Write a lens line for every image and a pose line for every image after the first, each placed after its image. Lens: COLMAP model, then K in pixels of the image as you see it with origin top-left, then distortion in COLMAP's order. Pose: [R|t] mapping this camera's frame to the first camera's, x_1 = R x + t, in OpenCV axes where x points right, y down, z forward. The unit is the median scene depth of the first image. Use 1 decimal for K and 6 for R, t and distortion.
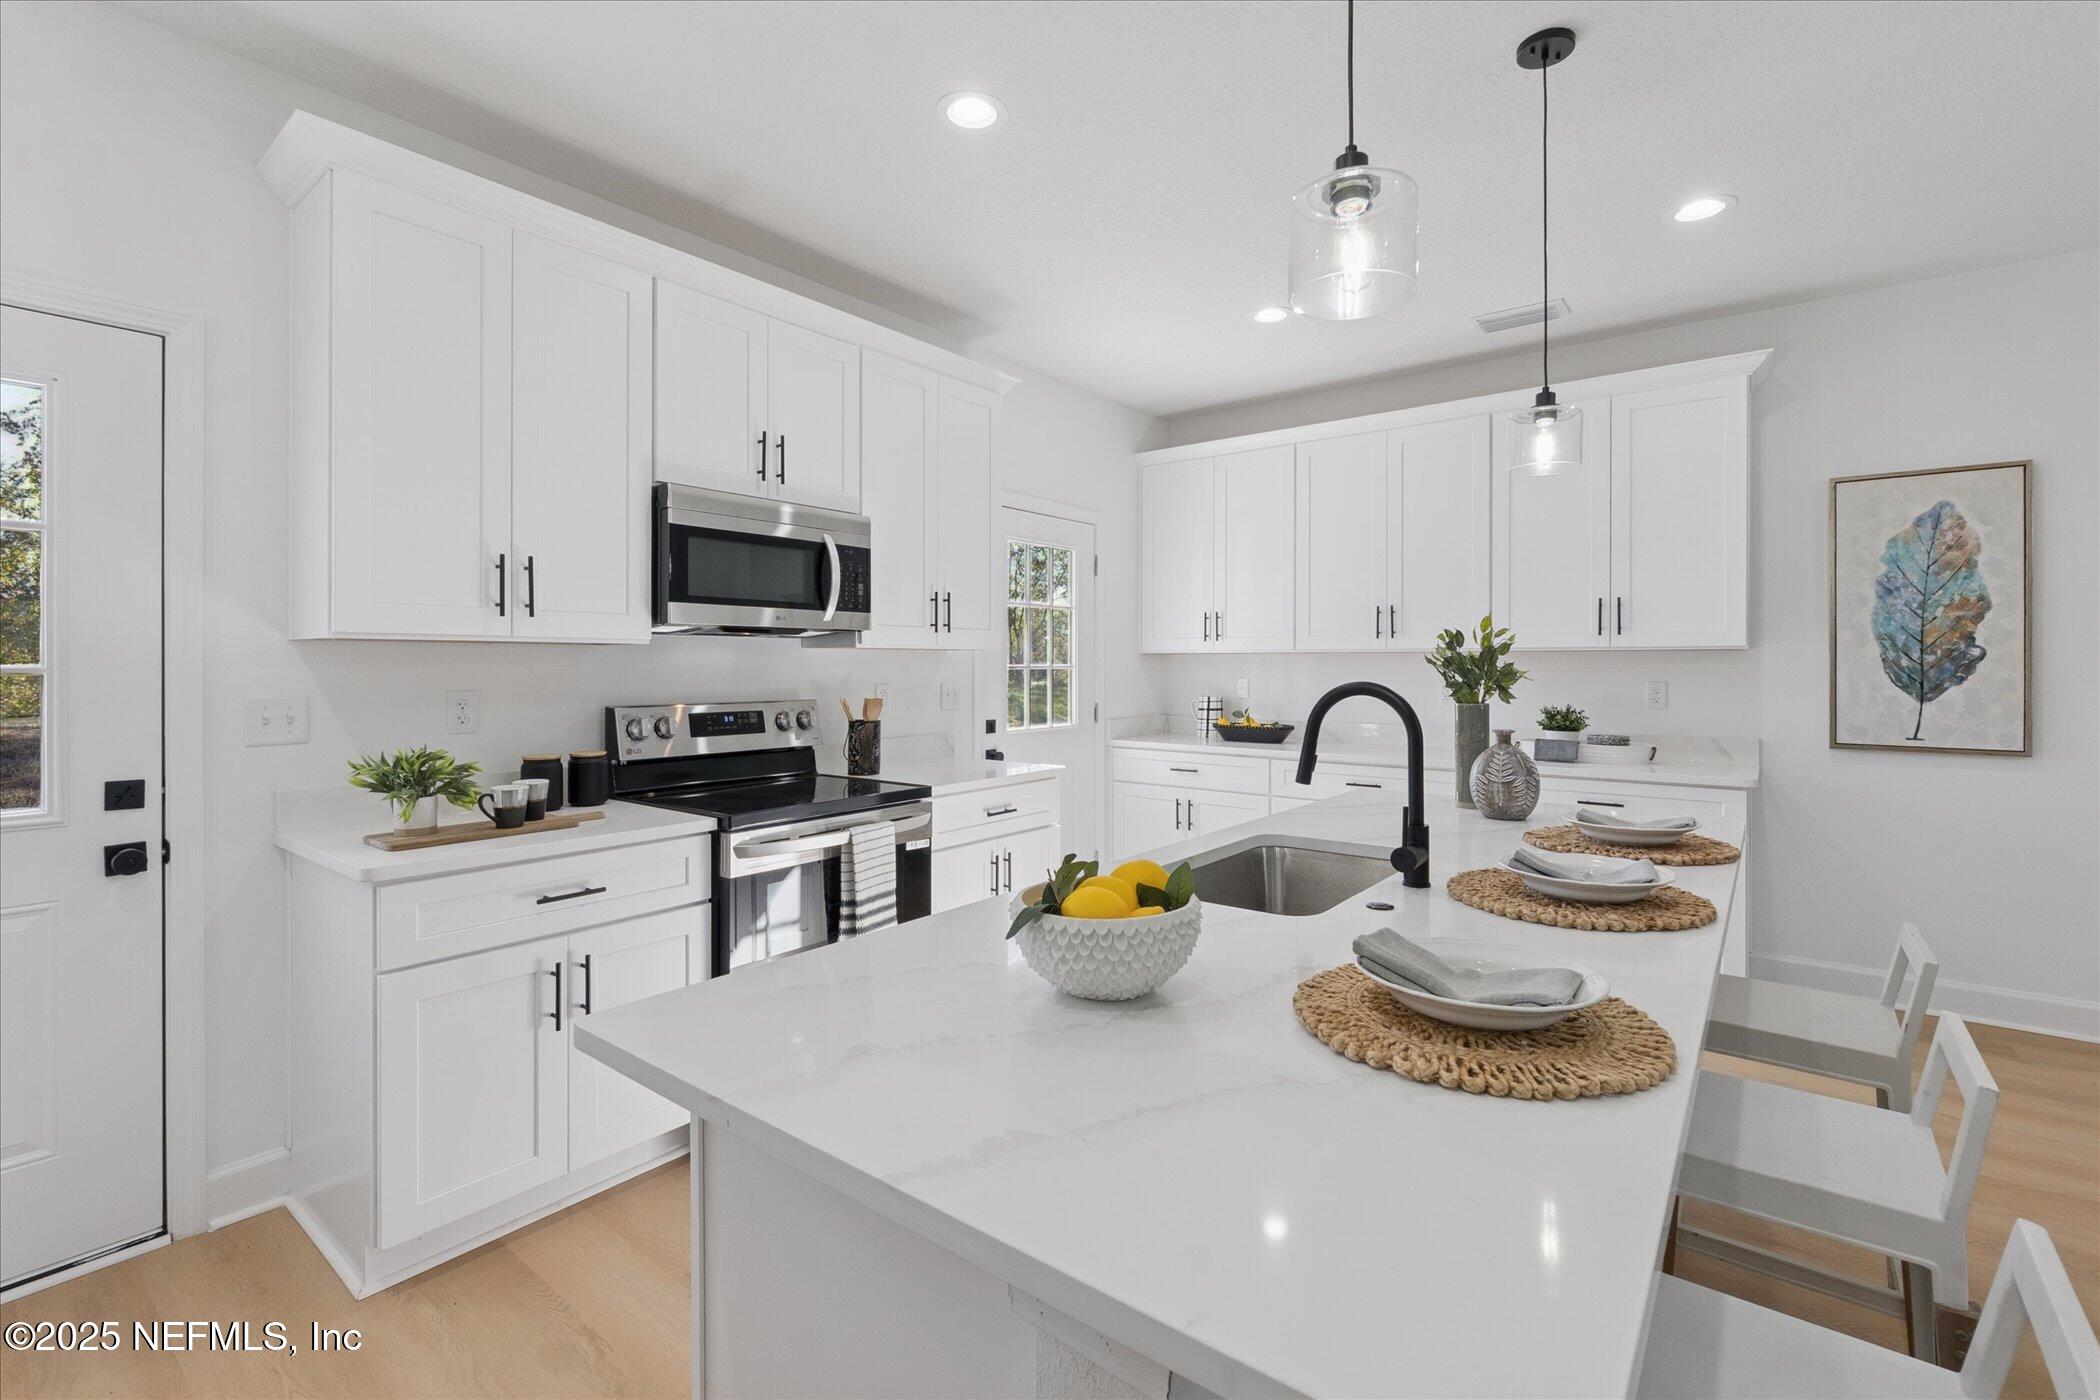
lens RADIAL K [[932.1, 0, 1043.1], [0, 932.1, 666.2], [0, 0, 1]] dist [0.000163, 0.000009]
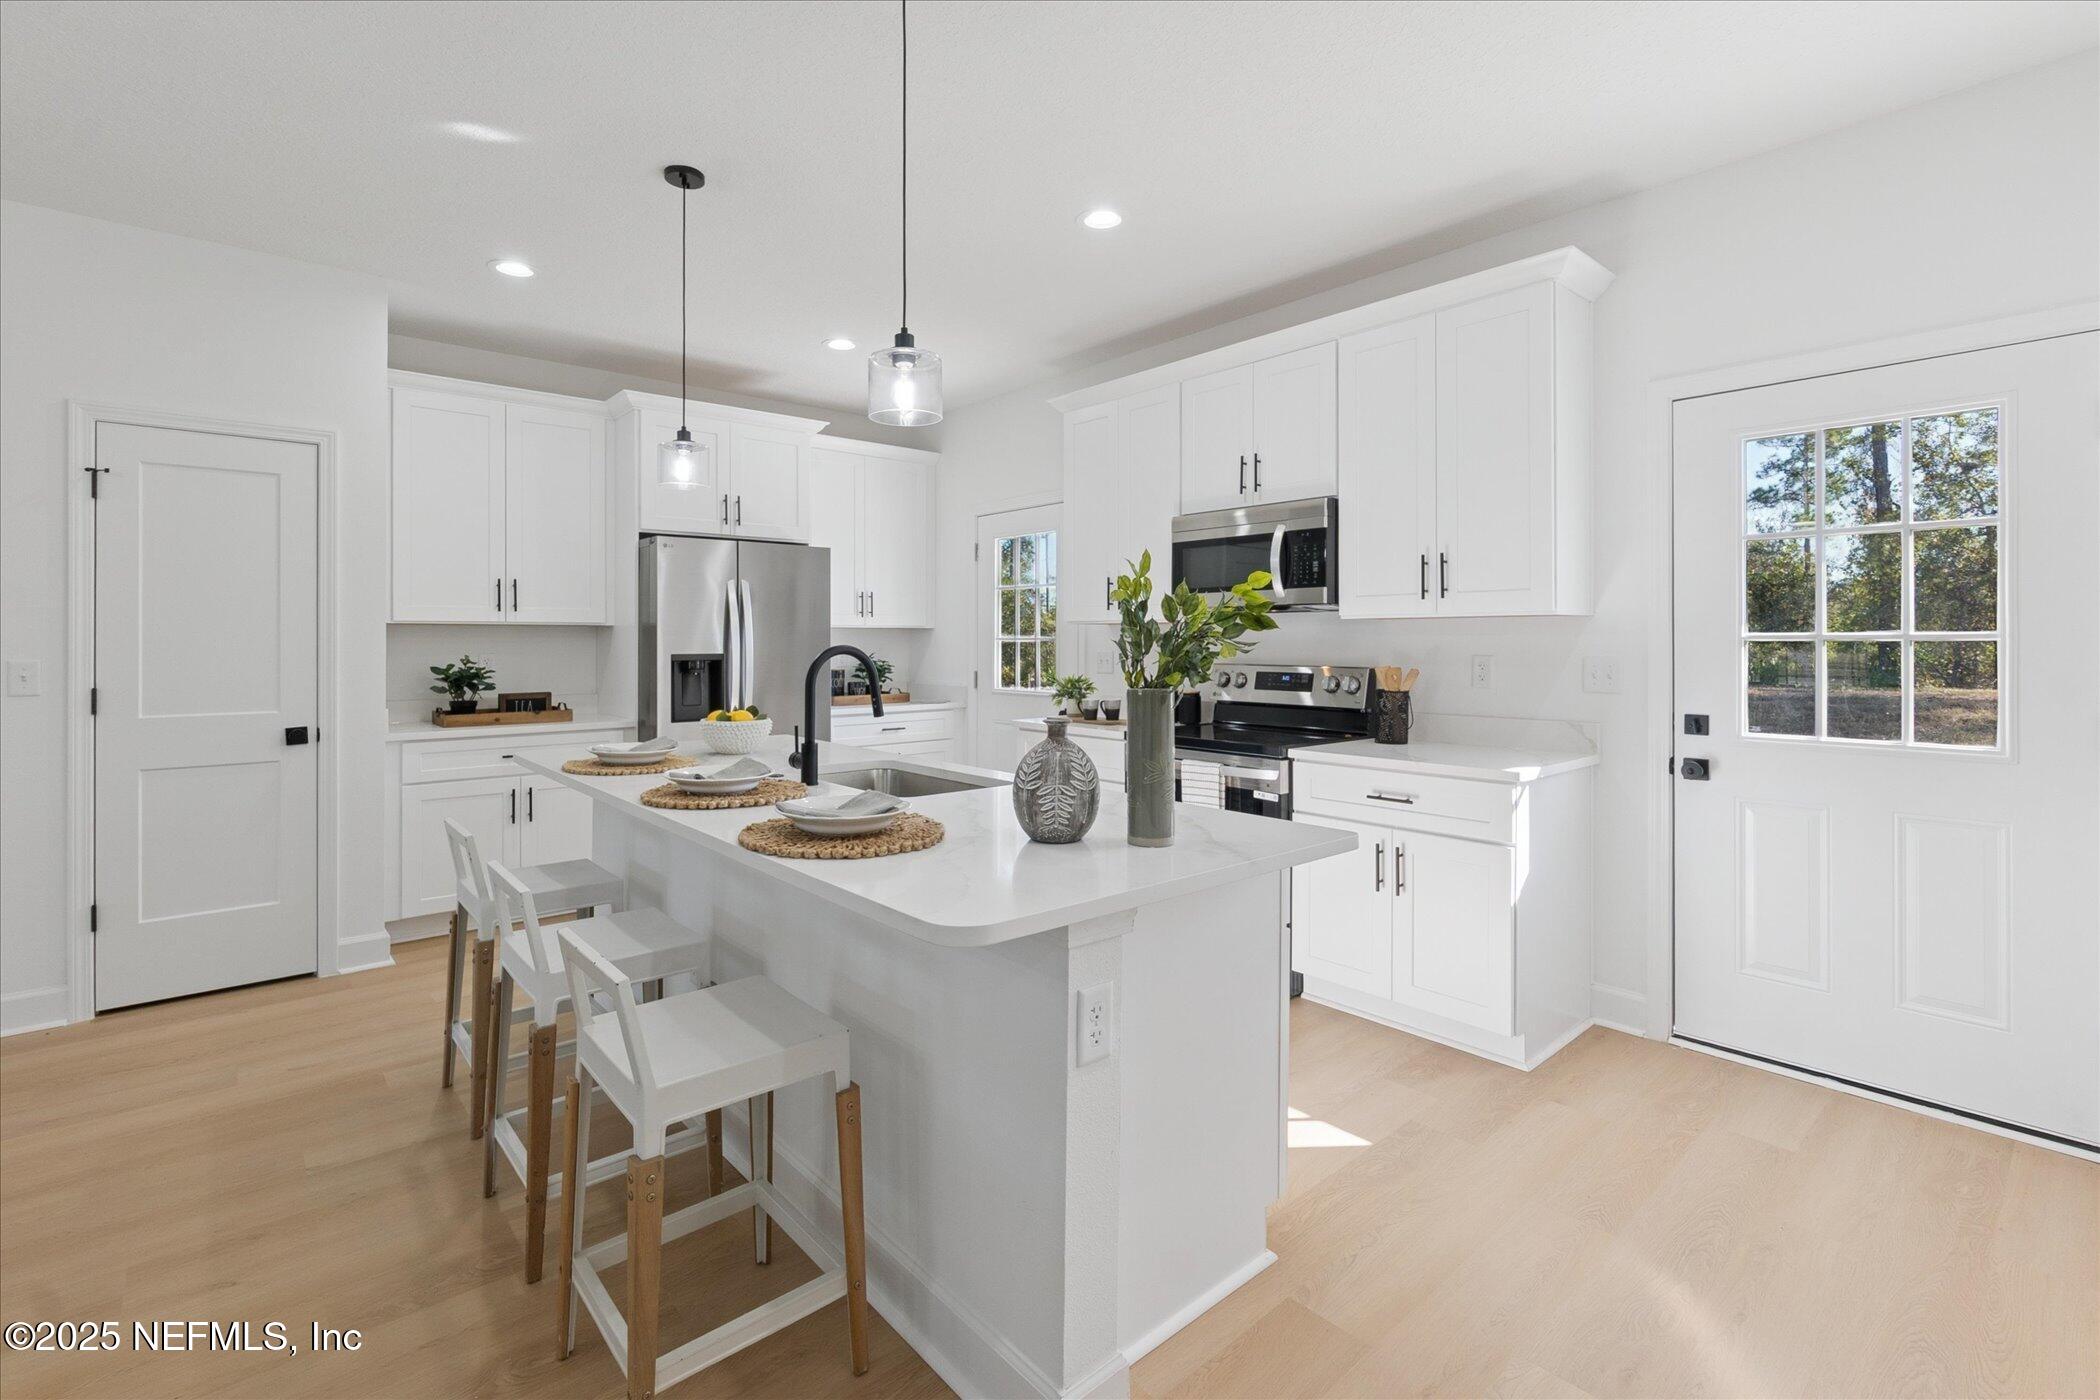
lens RADIAL K [[928.6, 0, 1037.7], [0, 928.6, 635.8], [0, 0, 1]] dist [0.001848, 0.000274]
pose [[-0.185137, -0.003217, -0.982707, 1.010255], [-0.001086, 0.999995, -0.003069, 0.003901], [0.982712, 0.000499, -0.185140, 0.944367]]
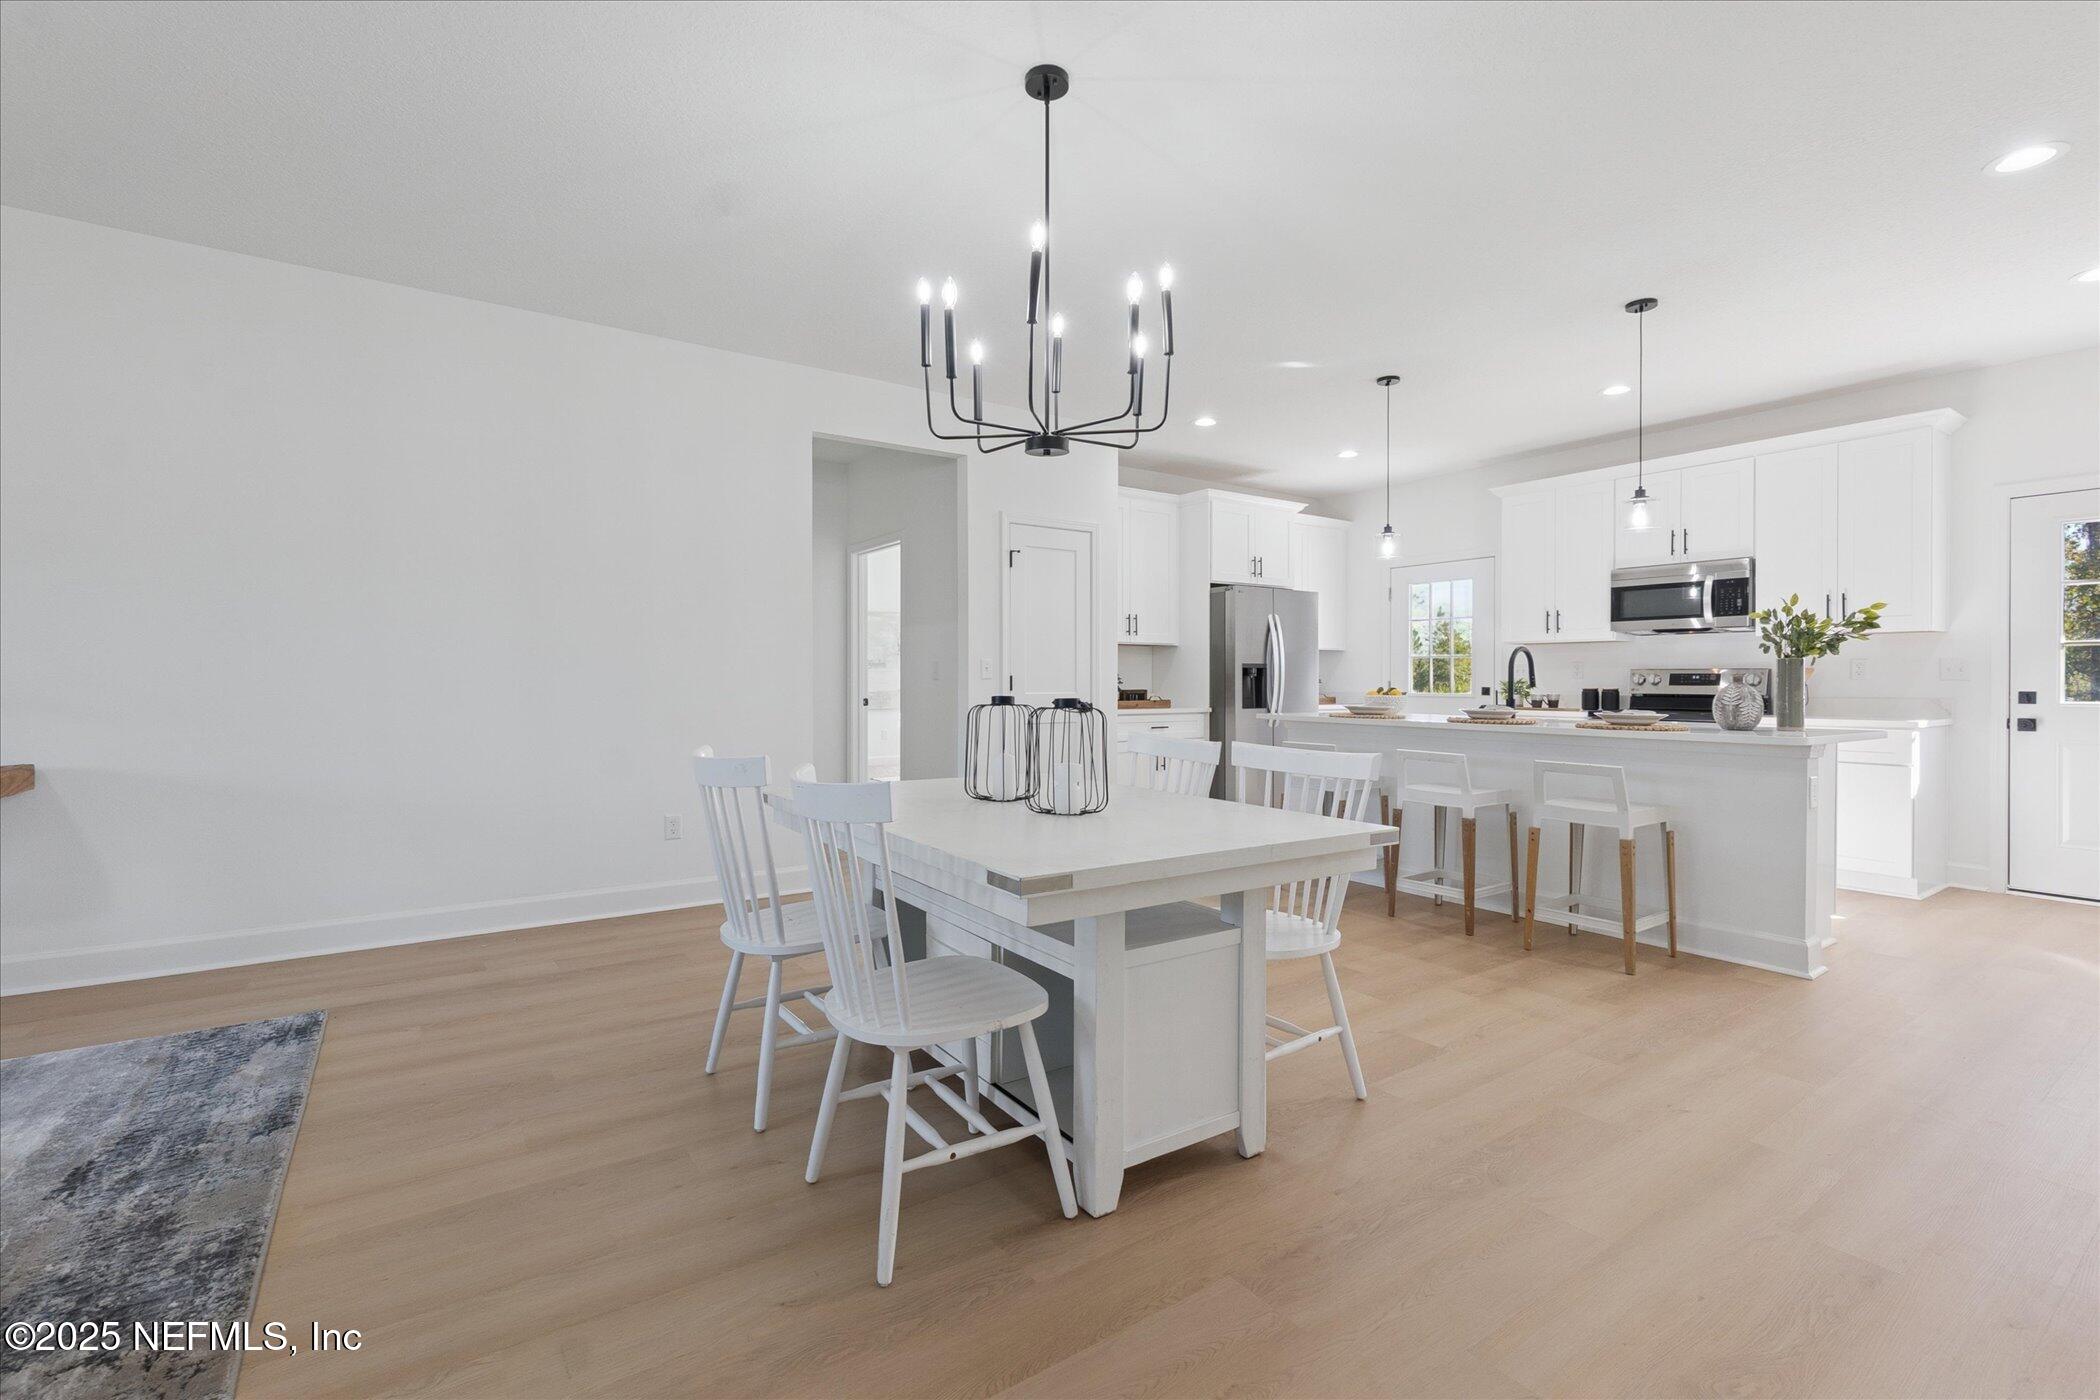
lens RADIAL K [[913.2, 0, 1045.4], [0, 913.2, 680.4], [0, 0, 1]] dist [0.000717, -0.000268]
pose [[-0.289805, 0.000701, -0.957085, 1.913074], [-0.004100, 0.999990, 0.001974, 0.067820], [0.957077, 0.004497, -0.289799, 0.283953]]
